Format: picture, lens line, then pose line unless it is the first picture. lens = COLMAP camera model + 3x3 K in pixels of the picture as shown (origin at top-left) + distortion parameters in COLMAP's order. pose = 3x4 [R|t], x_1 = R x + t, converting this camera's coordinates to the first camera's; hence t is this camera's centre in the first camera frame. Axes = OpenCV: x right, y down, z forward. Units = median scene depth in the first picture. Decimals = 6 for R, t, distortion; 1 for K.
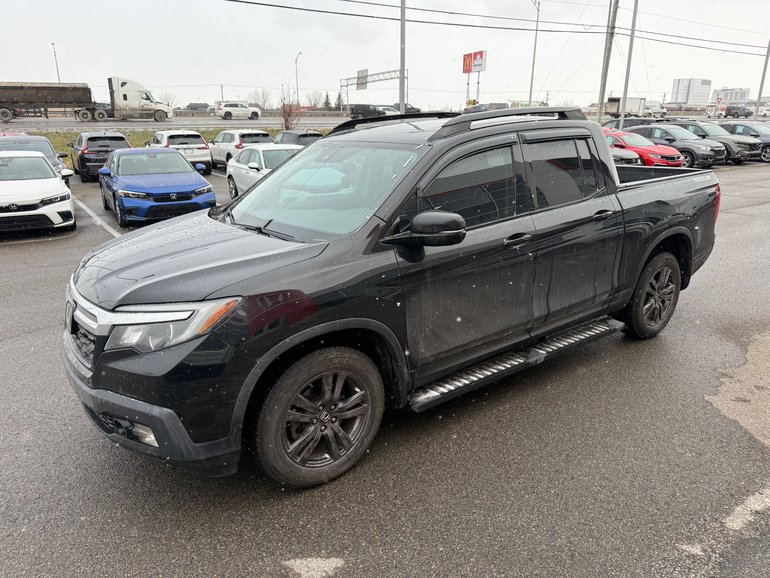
lens RADIAL K [[576.9, 0, 379.6], [0, 576.9, 288.8], [0, 0, 1]] dist [0.058115, -0.060888]
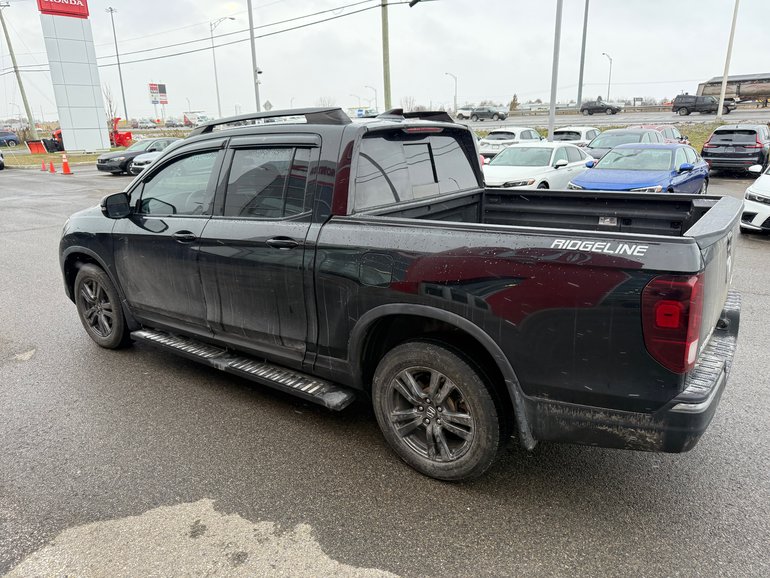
lens RADIAL K [[576.9, 0, 401.8], [0, 576.9, 289.3], [0, 0, 1]] dist [0.058115, -0.060888]
pose [[0.234604, 0.250051, -0.939381, 1.220129], [-0.230808, 0.953045, 0.196045, -0.264993], [0.944293, 0.170823, 0.281301, 0.959512]]
